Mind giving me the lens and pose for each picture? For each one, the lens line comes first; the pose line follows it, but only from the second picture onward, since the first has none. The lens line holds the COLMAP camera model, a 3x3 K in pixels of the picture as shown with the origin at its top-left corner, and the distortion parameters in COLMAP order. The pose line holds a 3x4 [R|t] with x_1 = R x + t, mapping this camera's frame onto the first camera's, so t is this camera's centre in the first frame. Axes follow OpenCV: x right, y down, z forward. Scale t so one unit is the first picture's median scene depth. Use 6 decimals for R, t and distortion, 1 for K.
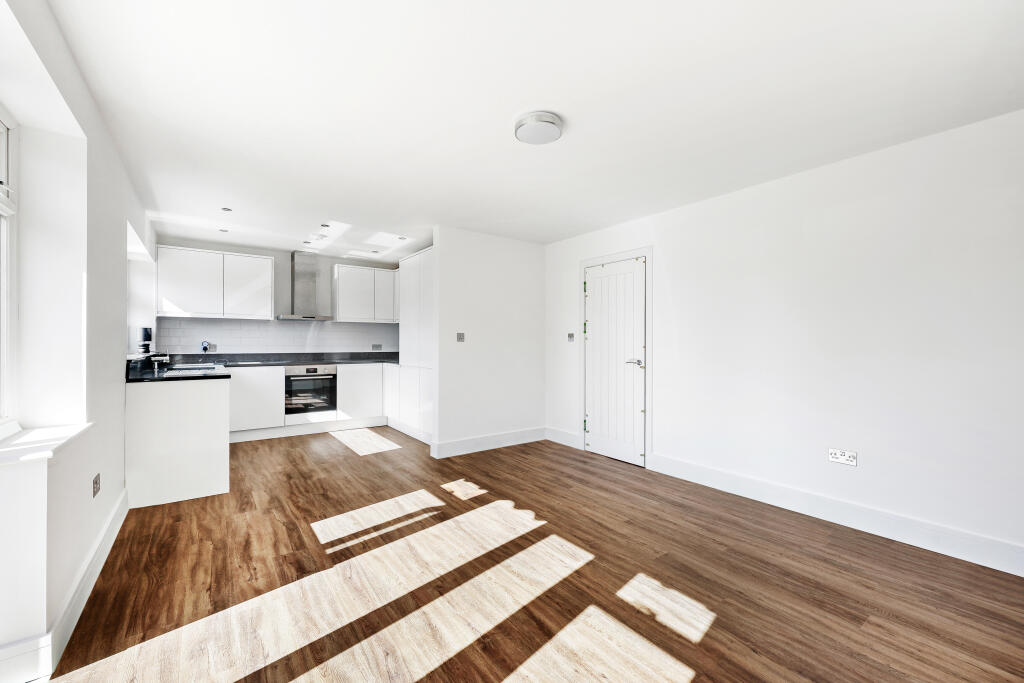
lens RADIAL K [[411.1, 0, 512.0], [0, 411.1, 341.5], [0, 0, 1]] dist [-0.002004, -0.000106]
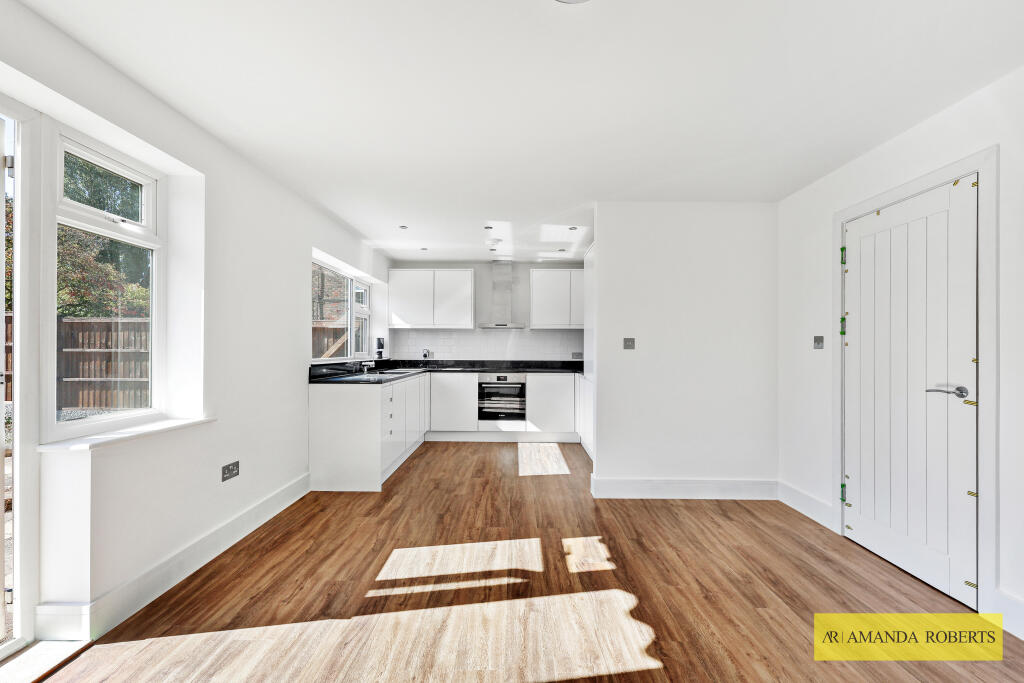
lens RADIAL K [[414.7, 0, 511.7], [0, 414.7, 348.2], [0, 0, 1]] dist [-0.000934, -0.000072]
pose [[0.796253, -0.001371, -0.604962, 0.215960], [-0.000435, 0.999996, -0.002839, 0.000614], [0.604964, 0.002524, 0.796249, 0.336339]]
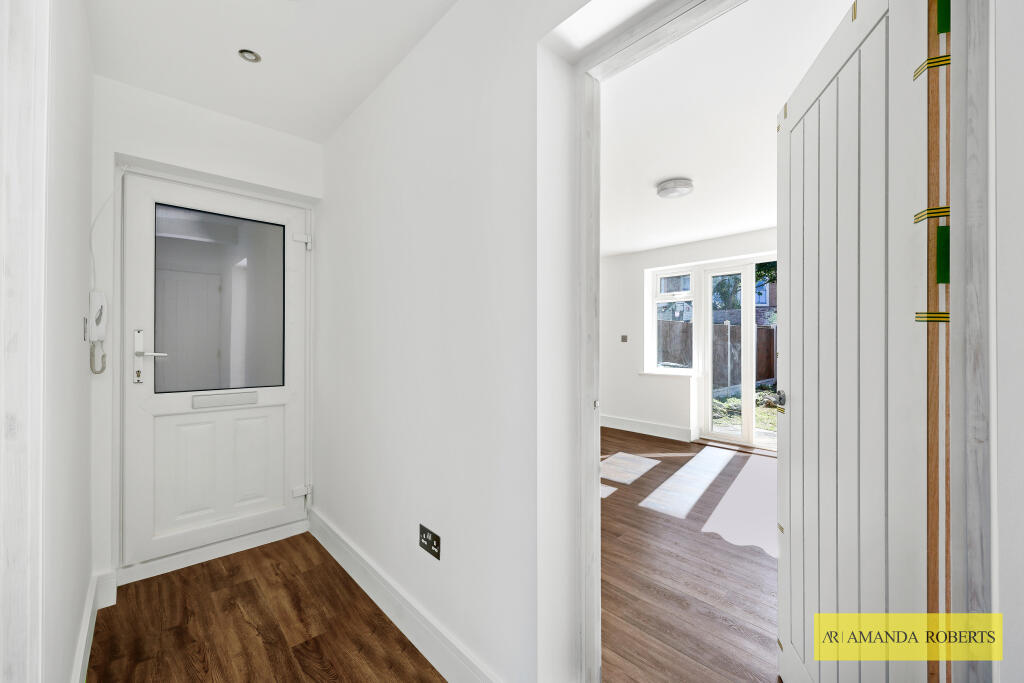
lens RADIAL K [[414.7, 0, 511.7], [0, 414.7, 348.2], [0, 0, 1]] dist [-0.000934, -0.000072]
pose [[-0.995447, -0.001451, -0.095308, 0.491104], [-0.001840, 0.999990, 0.003998, 0.014032], [0.095301, 0.004155, -0.995440, 1.534497]]
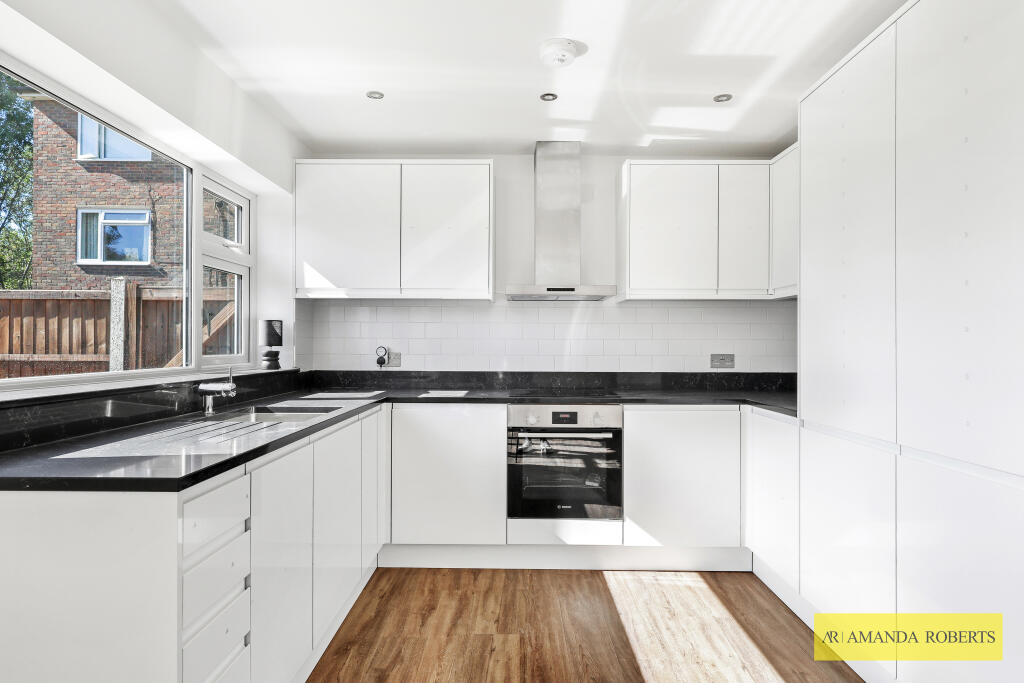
lens RADIAL K [[566.2, 0, 510.1], [0, 566.2, 345.7], [0, 0, 1]] dist [-0.003739, -0.000788]
pose [[0.796187, 0.001109, -0.605050, -0.294816], [-0.000914, 0.999999, 0.000629, -0.002368], [0.605050, 0.000052, 0.796187, 0.805951]]
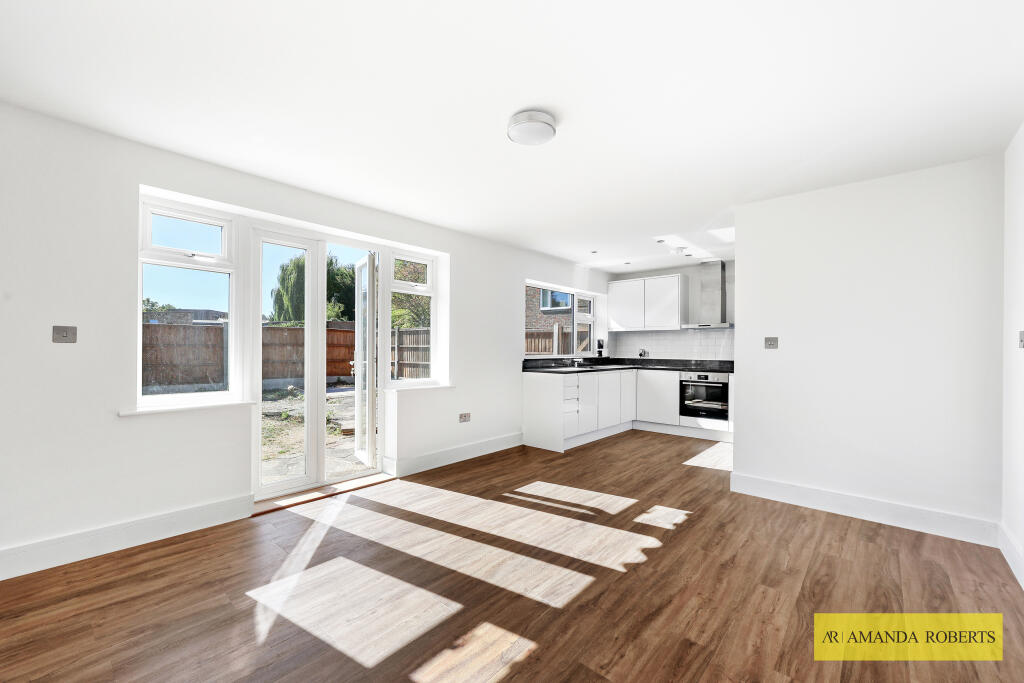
lens RADIAL K [[414.7, 0, 511.7], [0, 414.7, 348.2], [0, 0, 1]] dist [-0.000934, -0.000072]
pose [[0.204174, -0.002797, -0.978931, 0.672954], [-0.002805, 0.999990, -0.003443, 0.004183], [0.978931, 0.003449, 0.204164, 0.498693]]
